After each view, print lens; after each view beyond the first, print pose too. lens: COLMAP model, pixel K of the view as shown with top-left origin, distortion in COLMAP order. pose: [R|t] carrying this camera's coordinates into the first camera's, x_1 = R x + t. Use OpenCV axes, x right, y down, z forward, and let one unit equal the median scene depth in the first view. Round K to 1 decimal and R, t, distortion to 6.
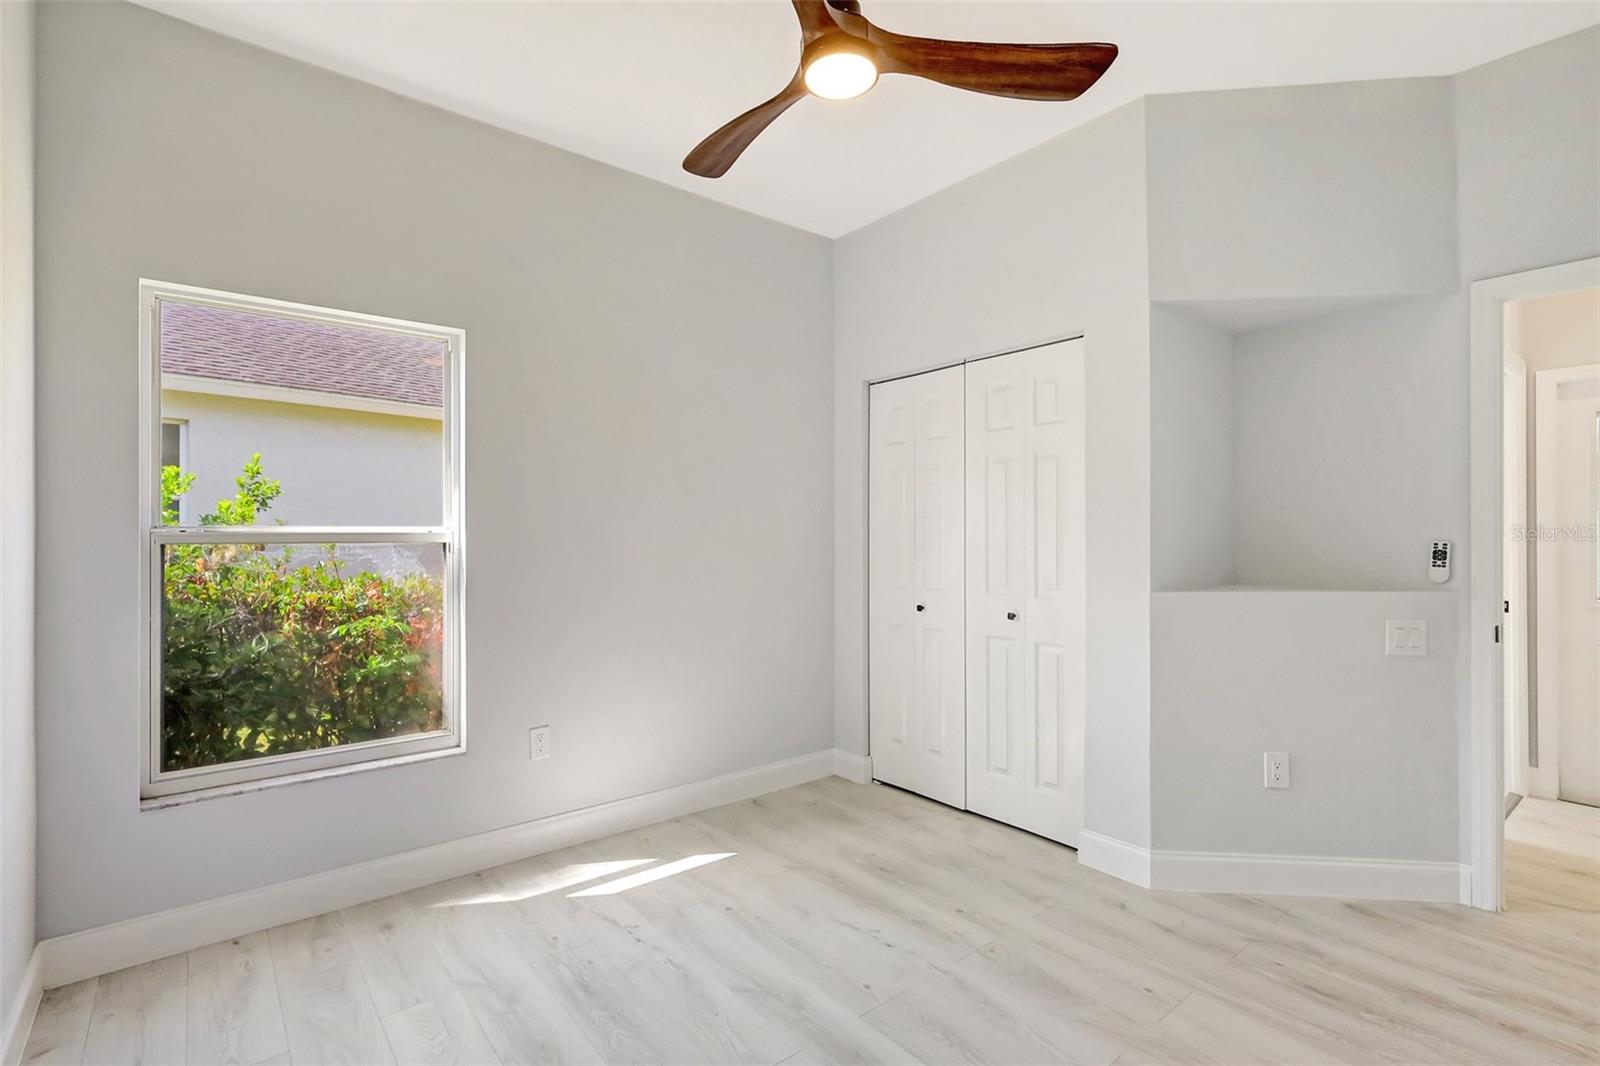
lens RADIAL K [[744.8, 0, 790.8], [0, 744.8, 531.4], [0, 0, 1]] dist [-0.004288, -0.000032]
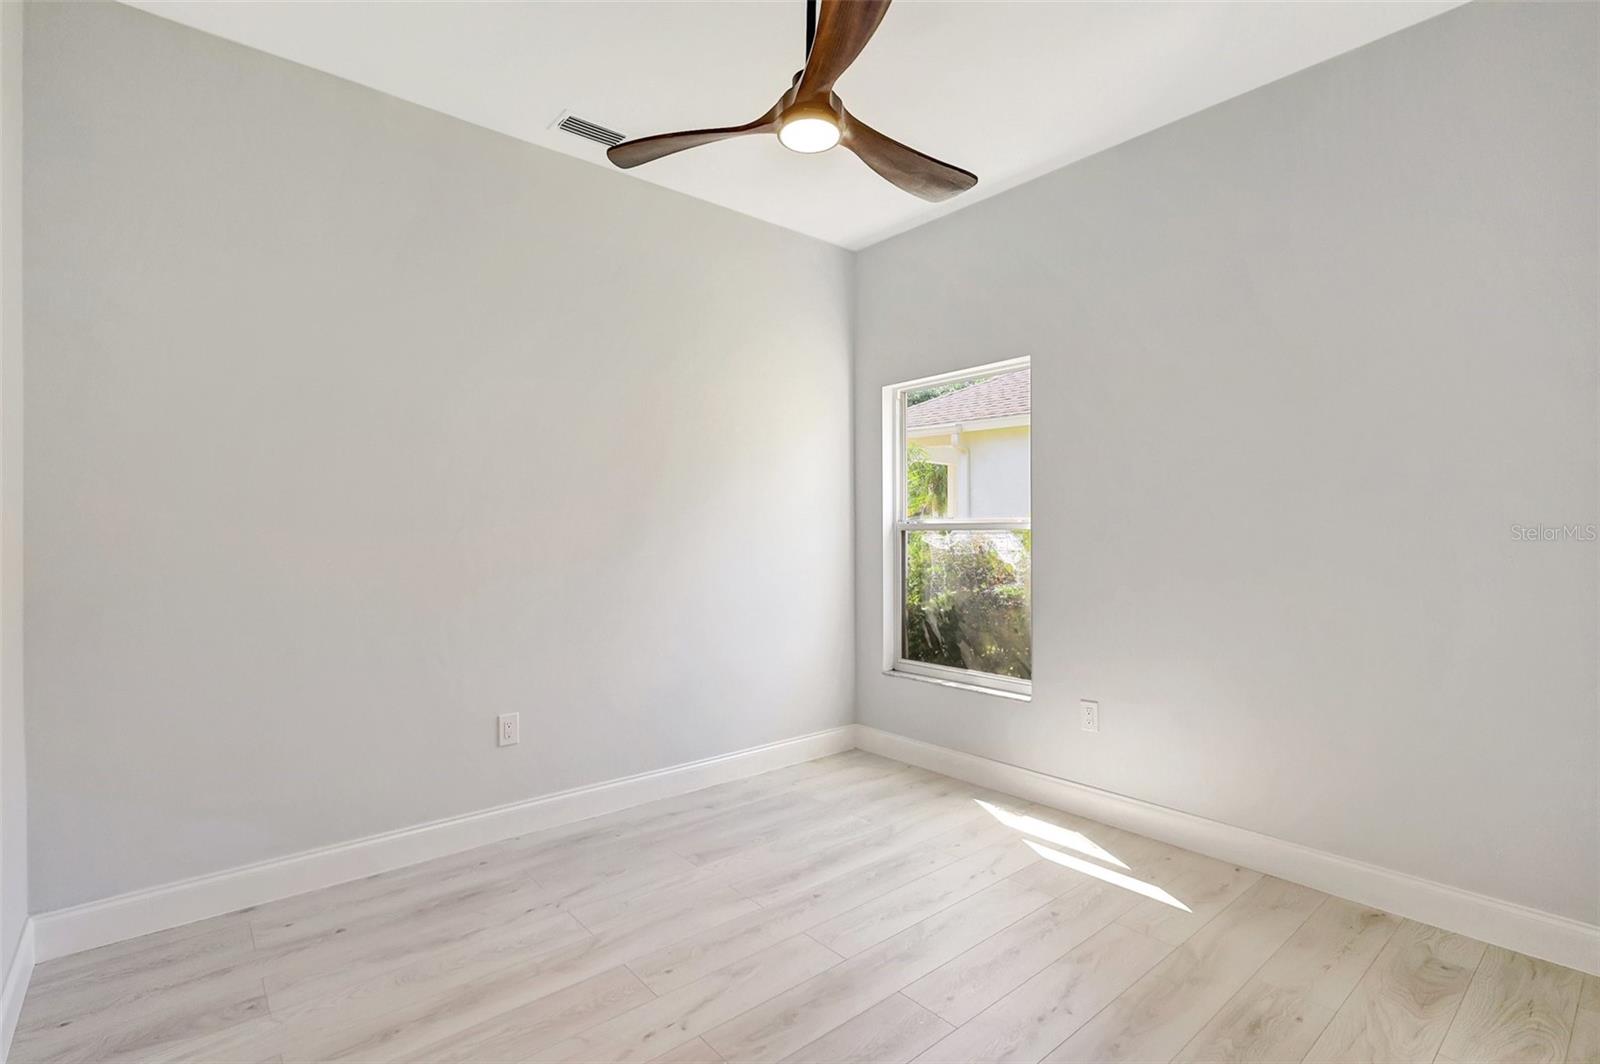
lens RADIAL K [[744.8, 0, 785.3], [0, 744.8, 527.0], [0, 0, 1]] dist [-0.004288, -0.000032]
pose [[0.010895, -0.001549, -0.999939, 0.780650], [0.012817, 0.999917, -0.001410, 0.006390], [0.999859, -0.012801, 0.010914, 0.584387]]
